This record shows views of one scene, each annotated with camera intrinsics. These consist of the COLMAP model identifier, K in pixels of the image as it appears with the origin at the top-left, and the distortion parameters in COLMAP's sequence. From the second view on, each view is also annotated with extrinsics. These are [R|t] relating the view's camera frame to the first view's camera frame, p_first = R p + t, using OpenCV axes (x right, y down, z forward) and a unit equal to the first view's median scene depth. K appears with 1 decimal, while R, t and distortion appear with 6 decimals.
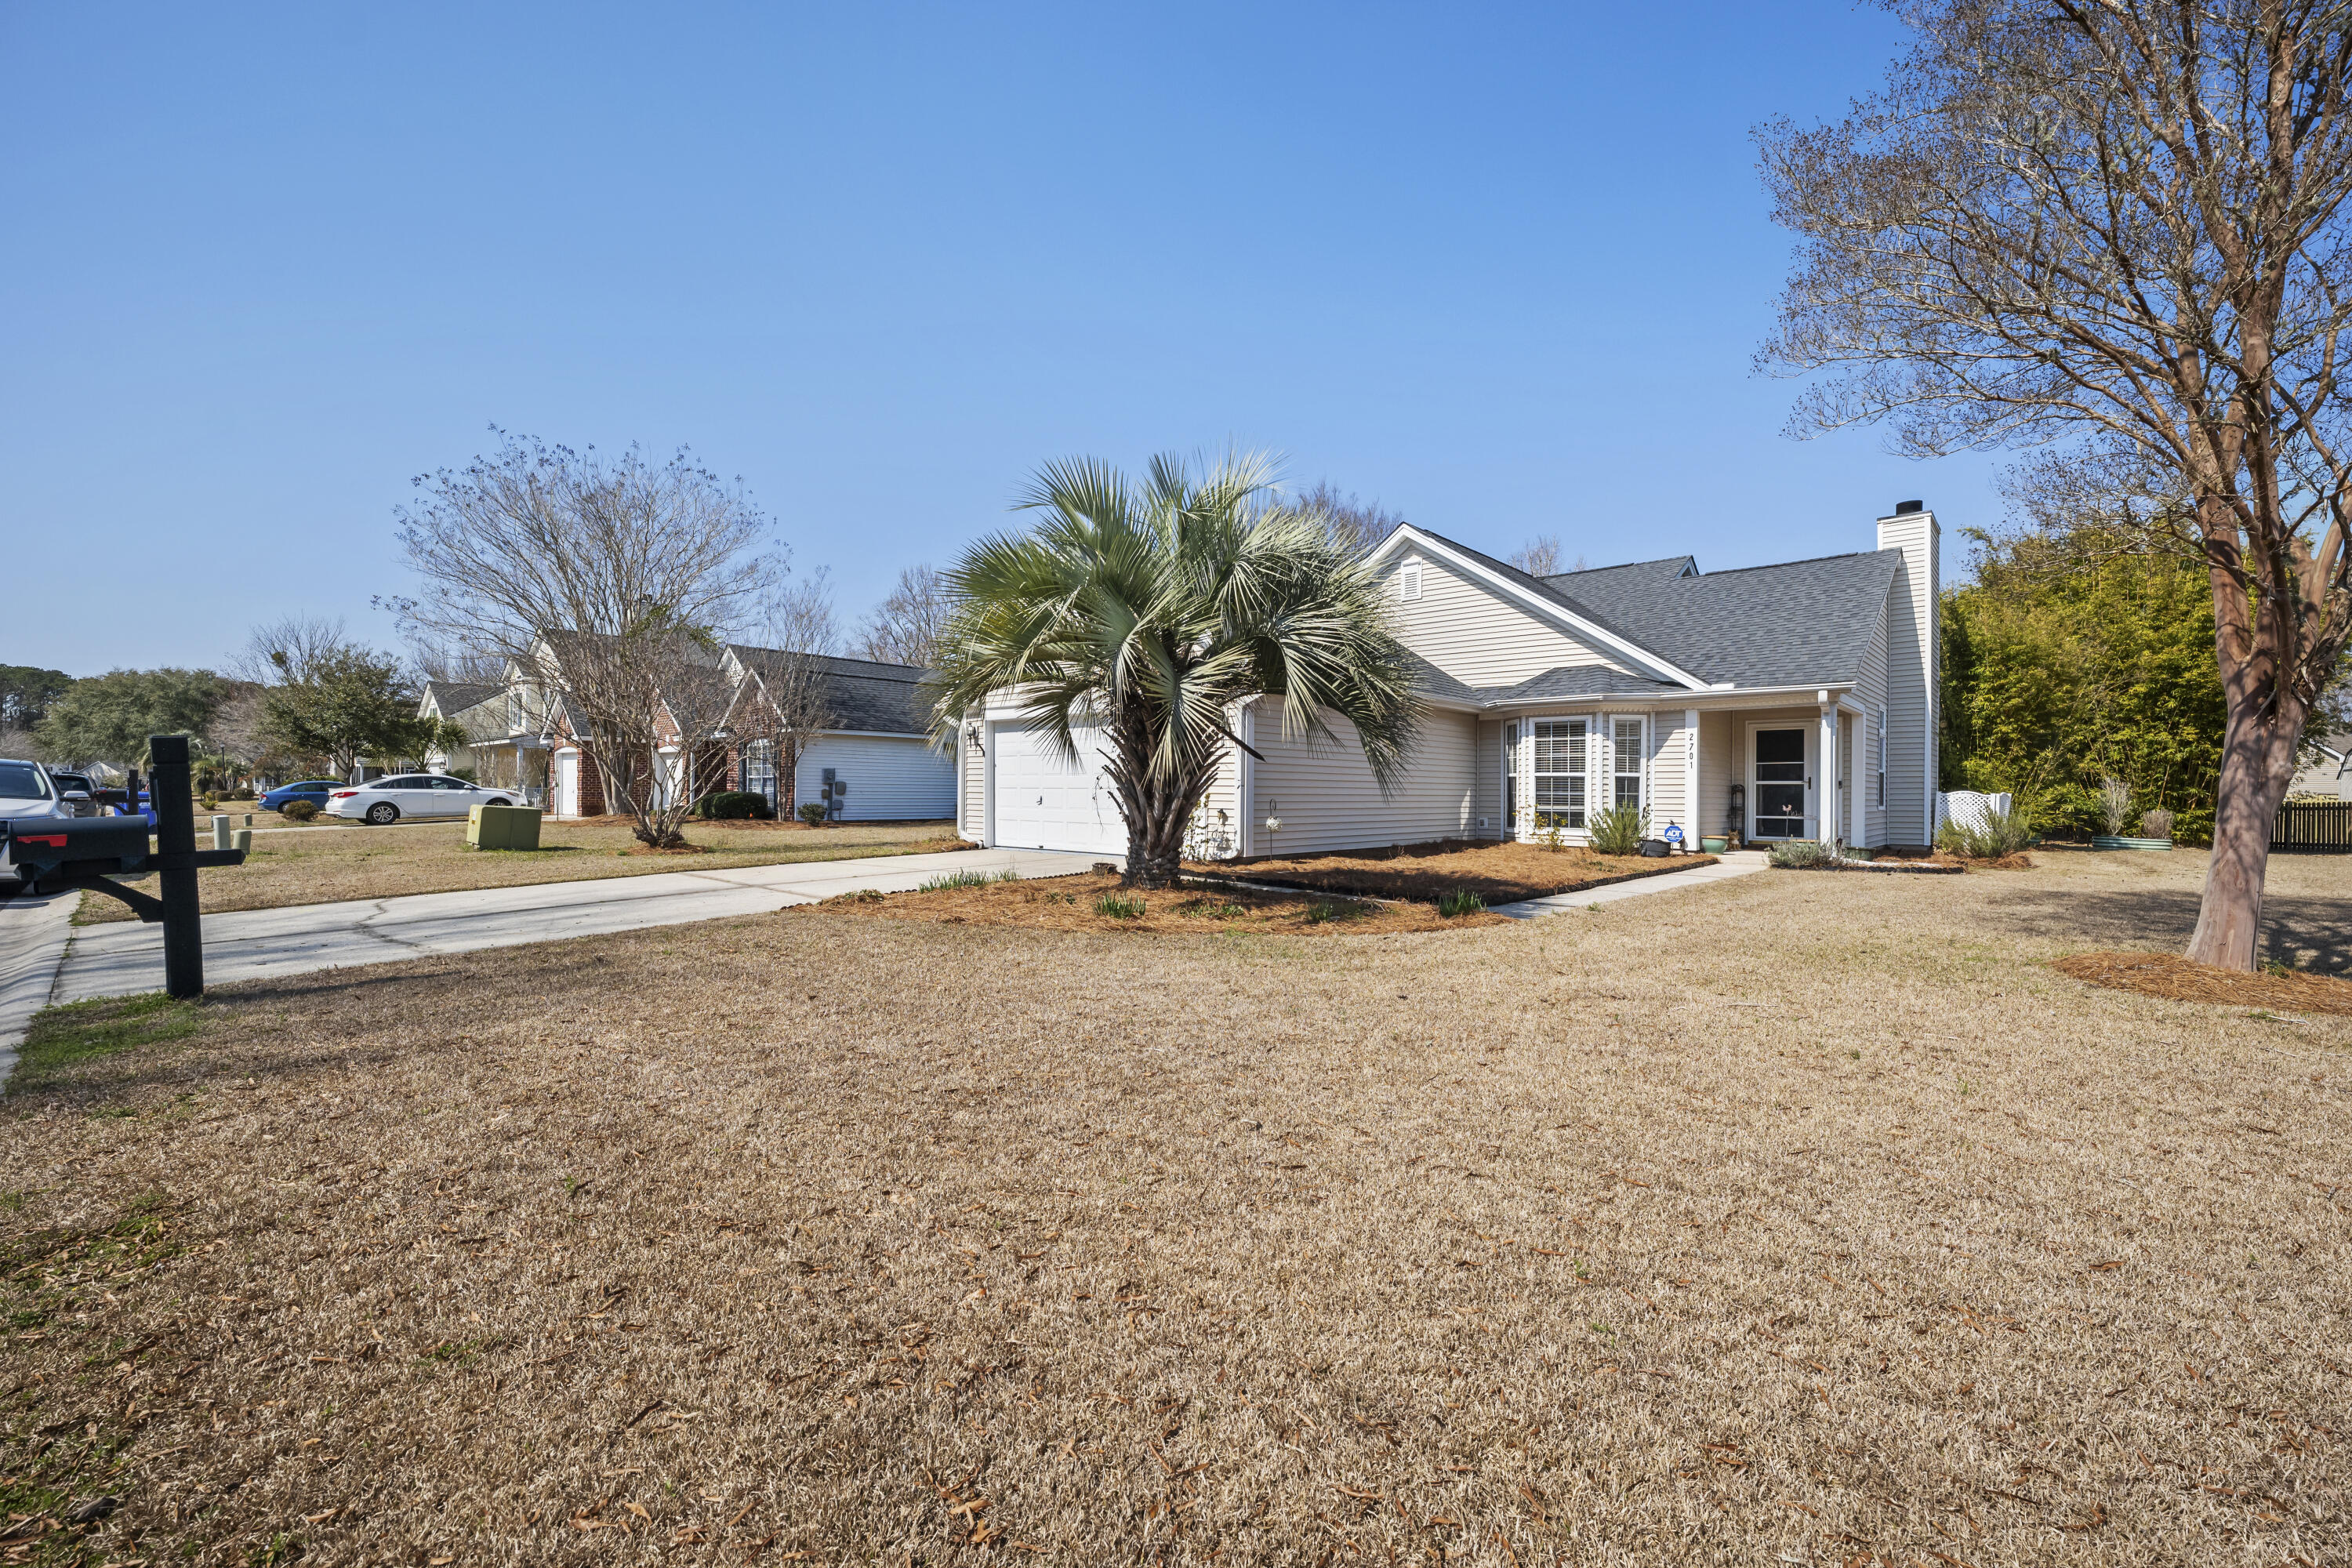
lens RADIAL K [[959.3, 0, 1178.5], [0, 959.3, 781.5], [0, 0, 1]] dist [-0.001254, -0.000225]
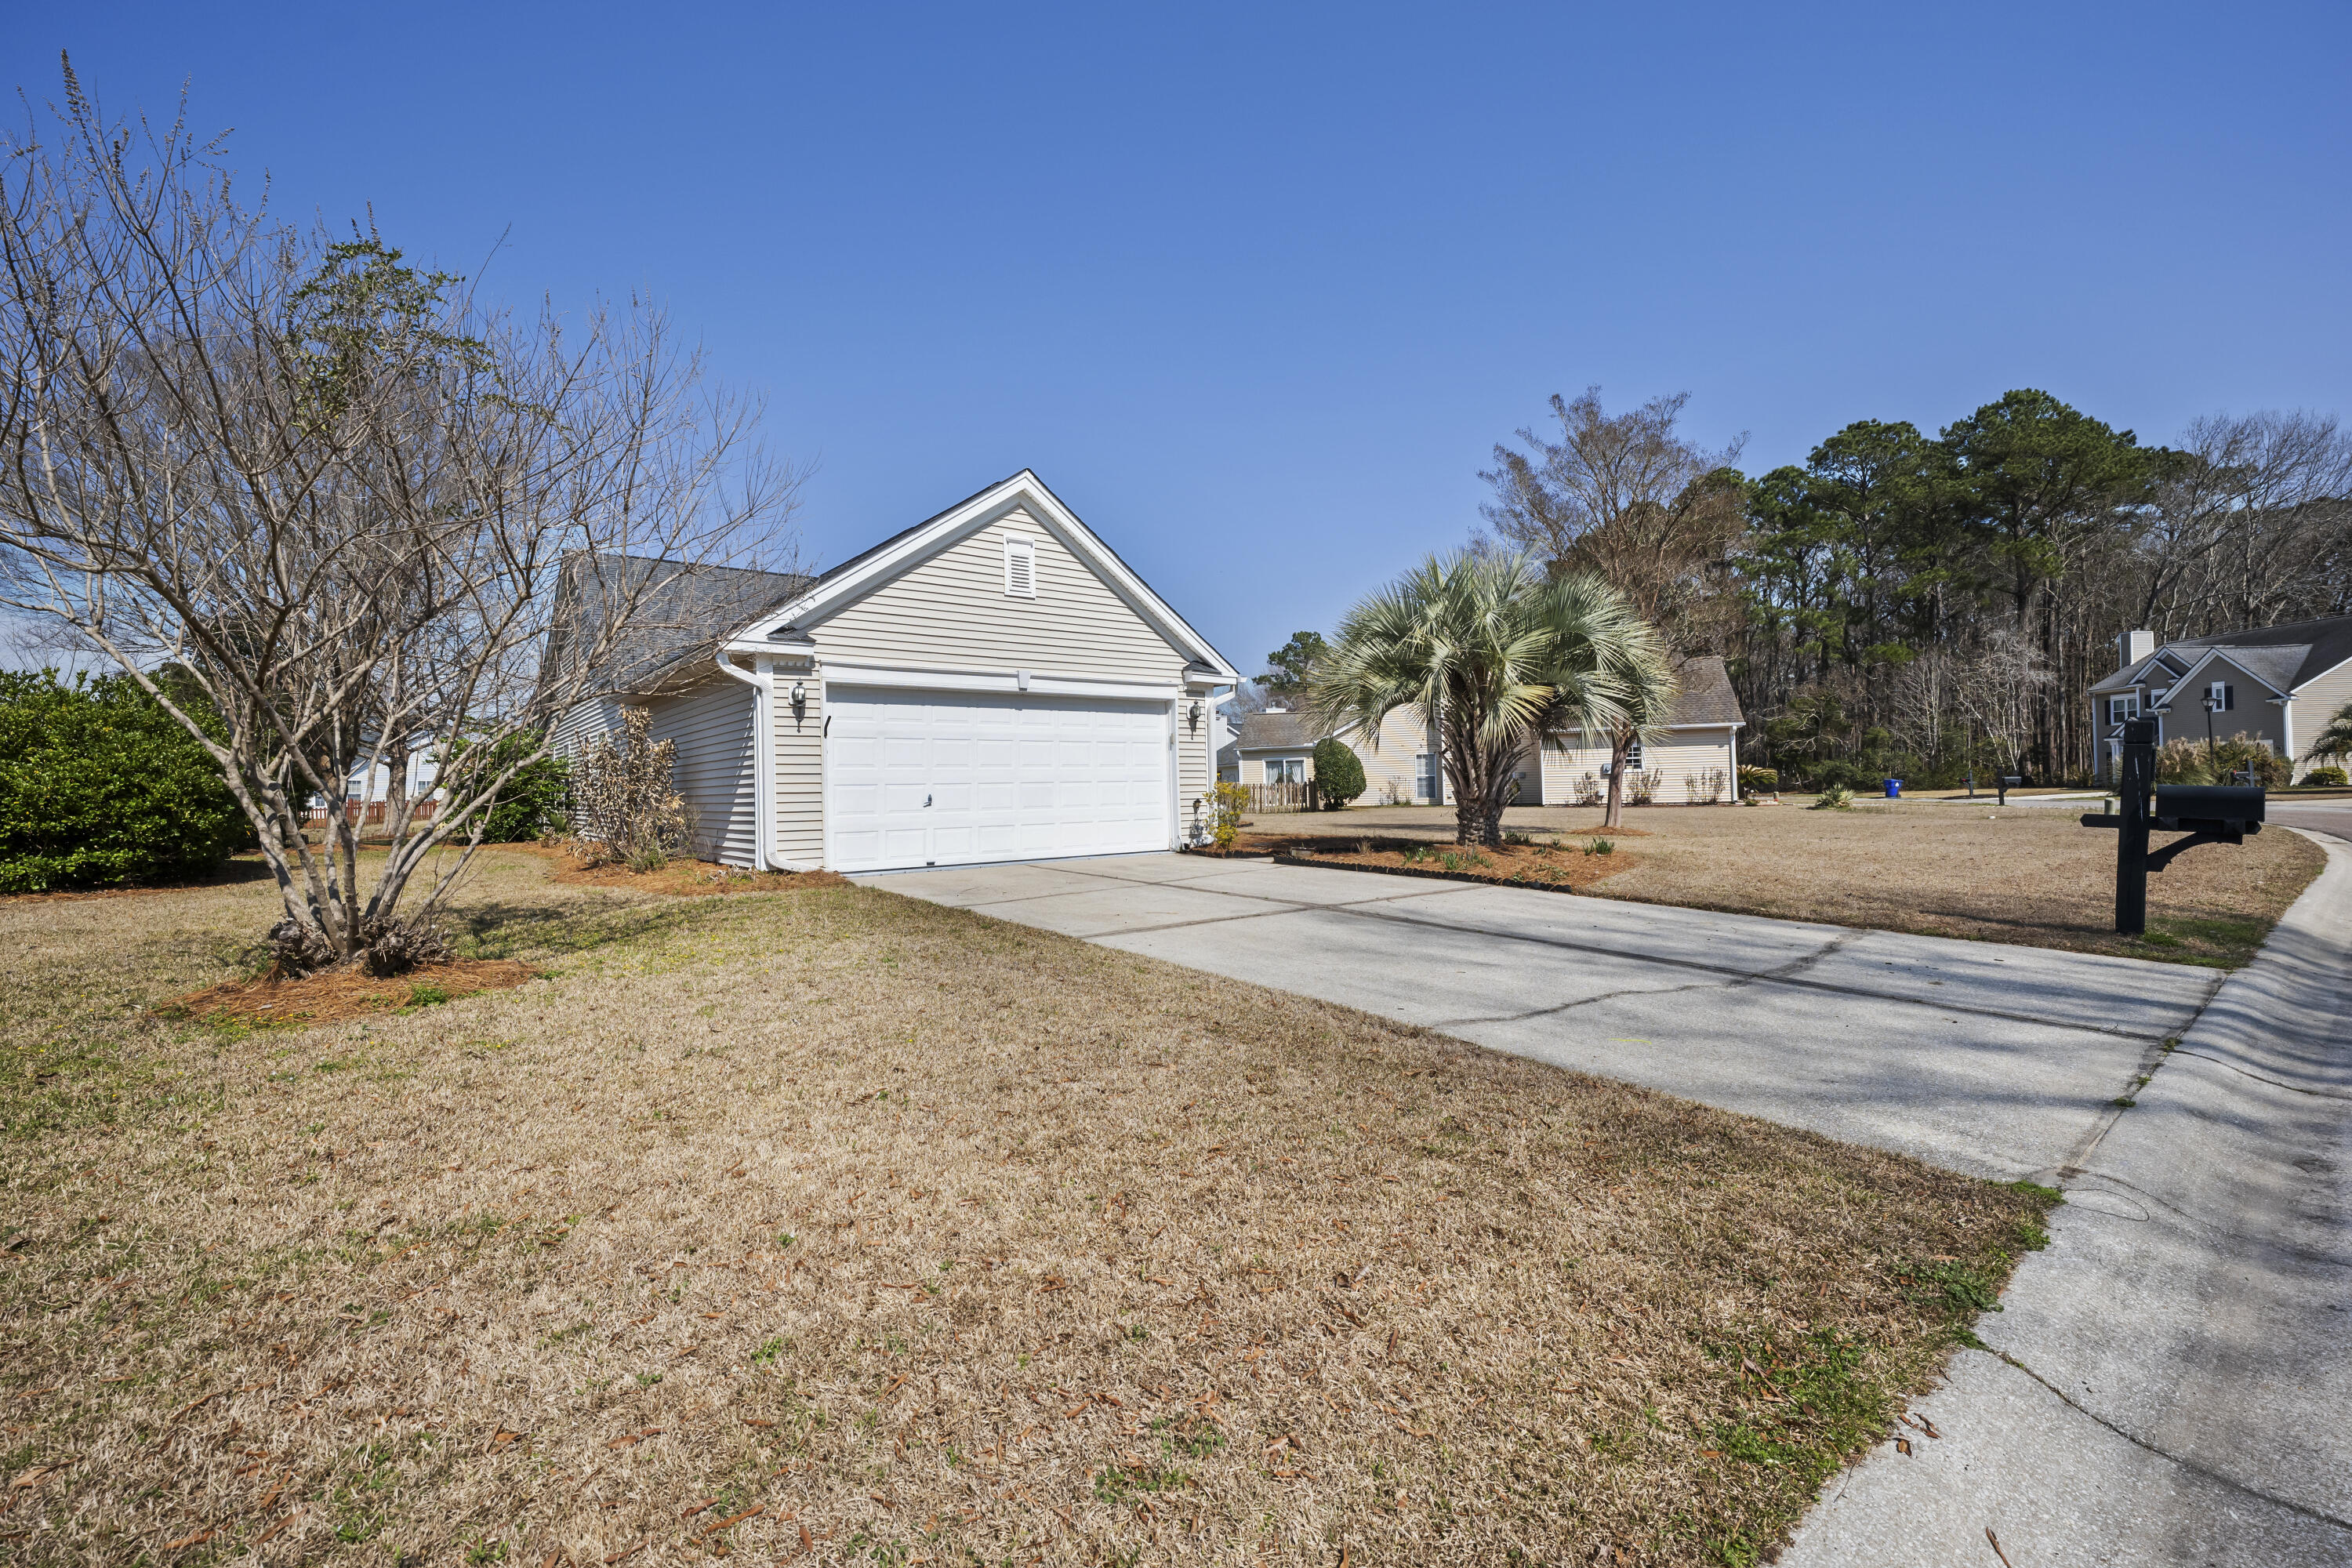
lens RADIAL K [[959.3, 0, 1183.2], [0, 959.3, 781.3], [0, 0, 1]] dist [-0.001254, -0.000225]
pose [[0.168696, -0.003432, 0.985662, -0.837178], [0.010792, 0.999940, 0.001635, 0.005771], [-0.985609, 0.010362, 0.168723, 0.678900]]
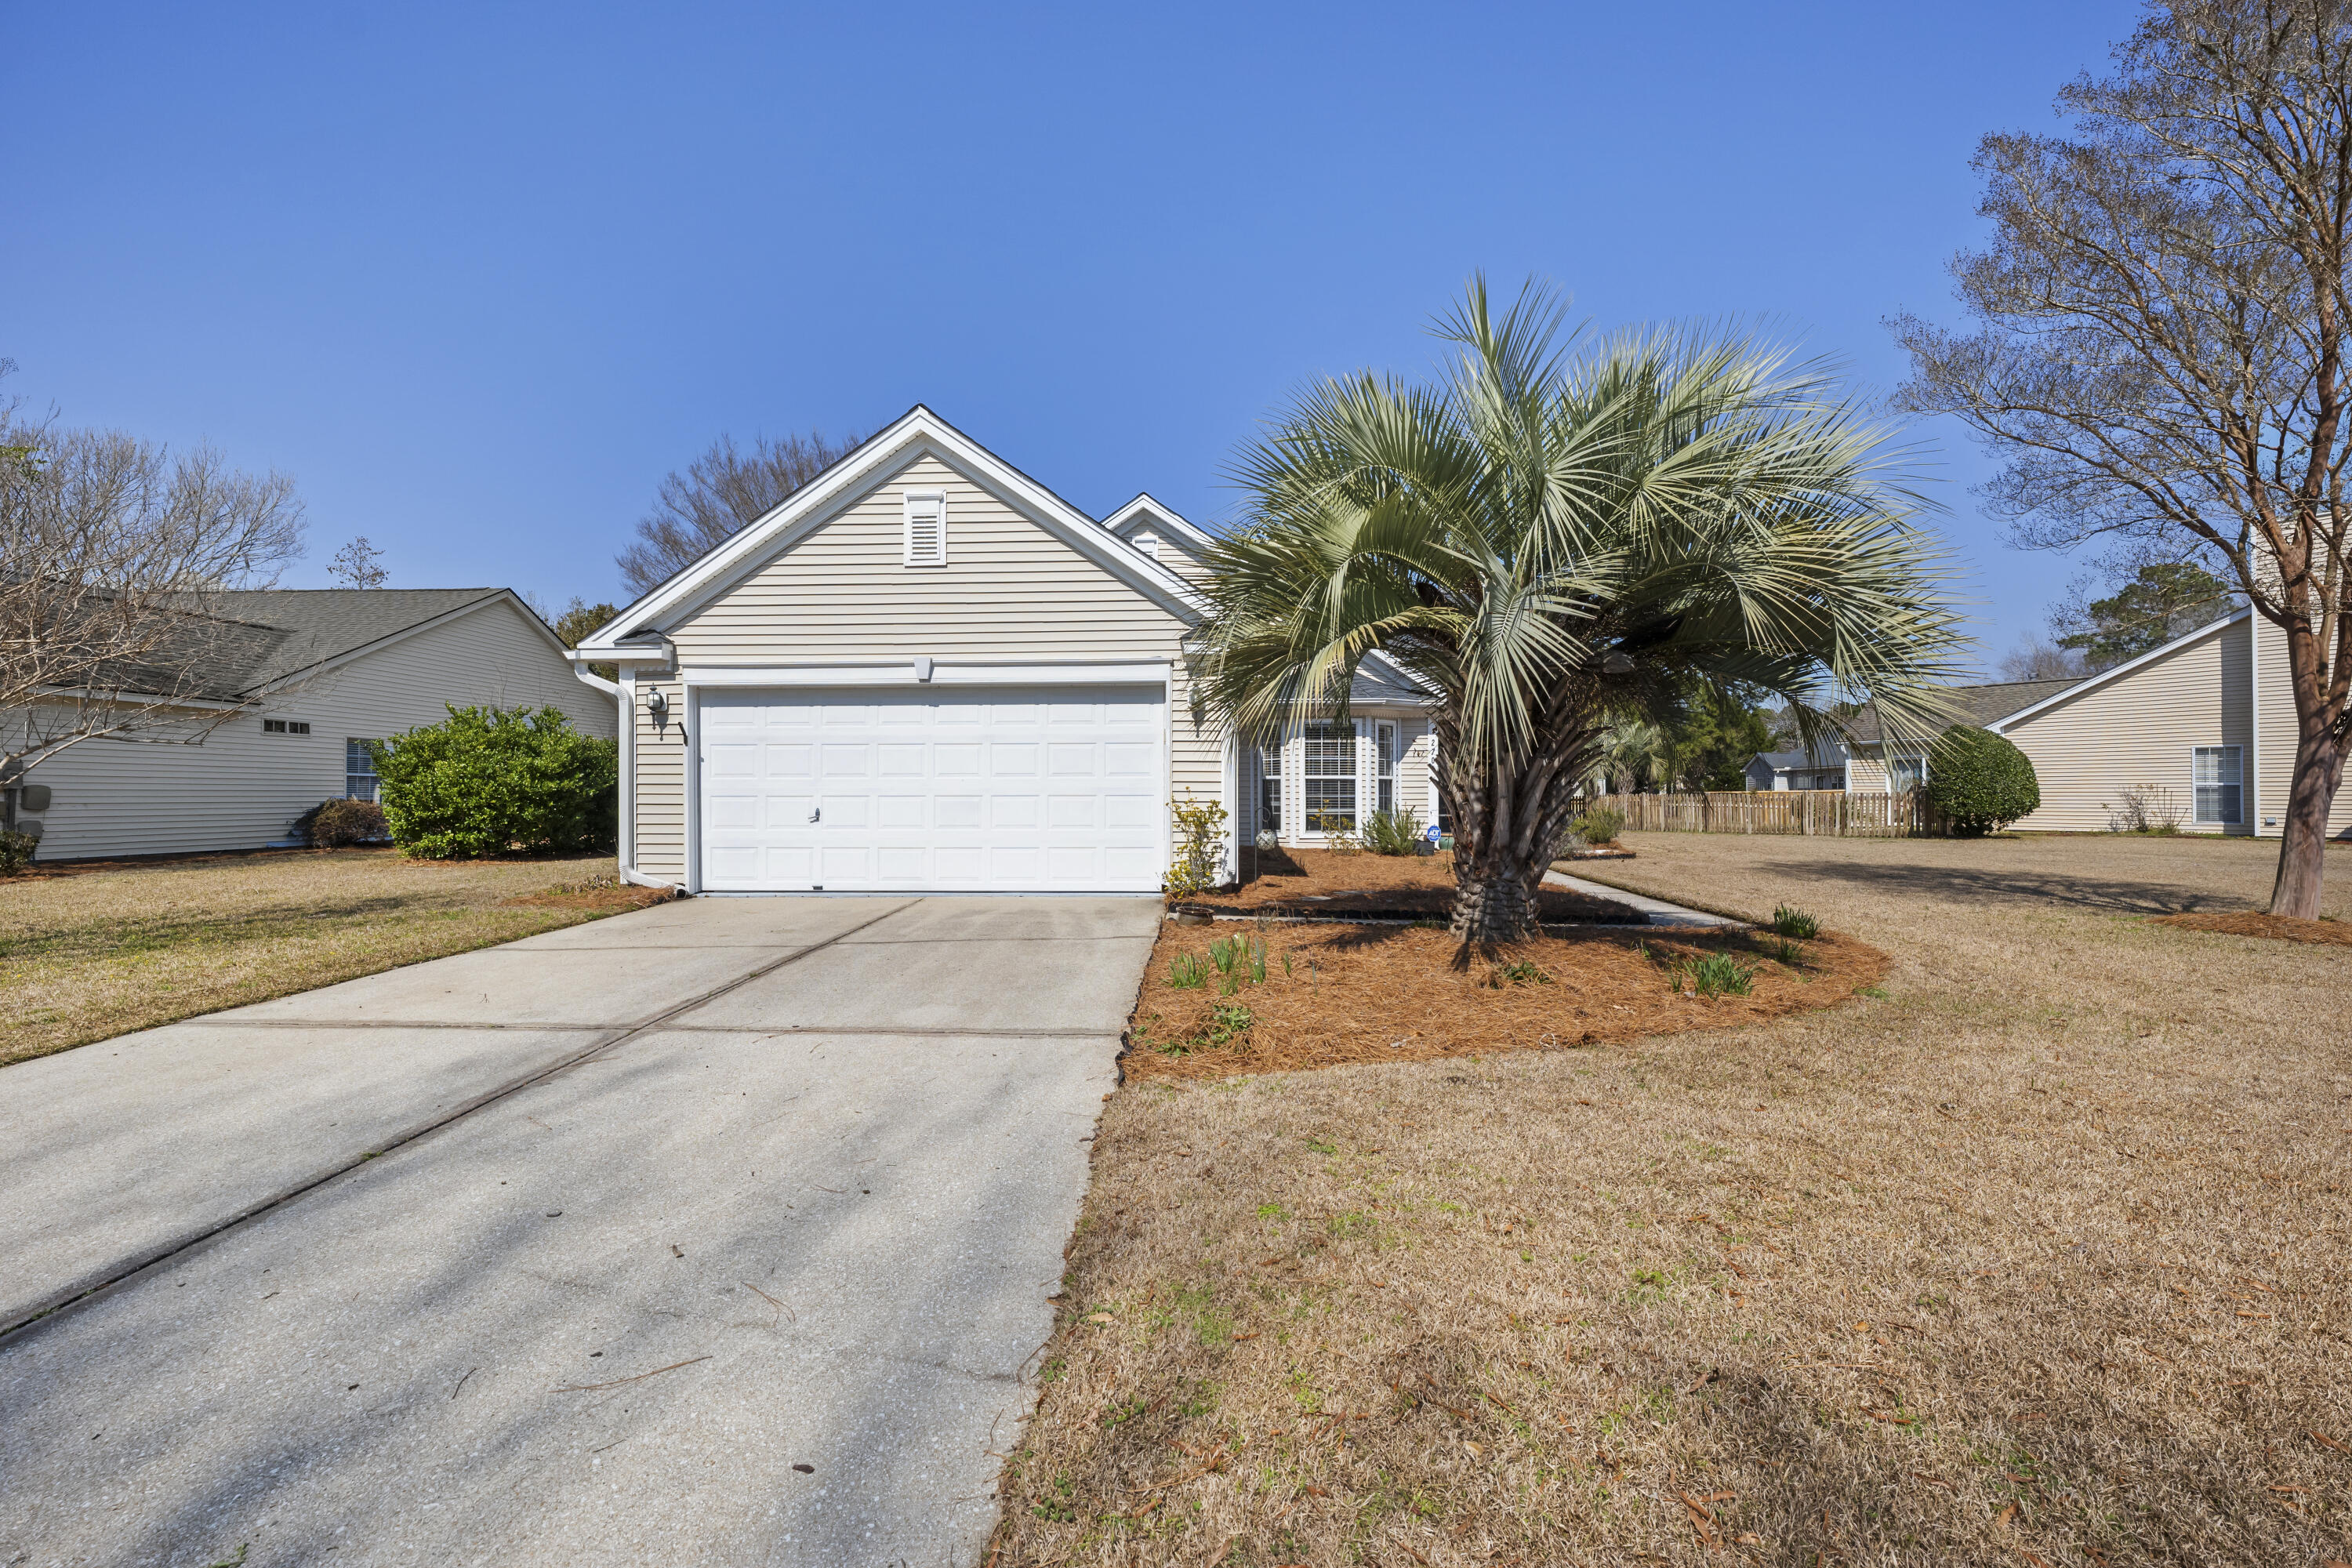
lens RADIAL K [[959.3, 0, 1166.2], [0, 959.3, 786.1], [0, 0, 1]] dist [-0.001254, -0.000225]
pose [[0.768866, -0.003056, 0.639403, -0.369639], [0.001036, 0.999993, 0.003533, -0.001941], [-0.639409, -0.002054, 0.768864, 0.353101]]
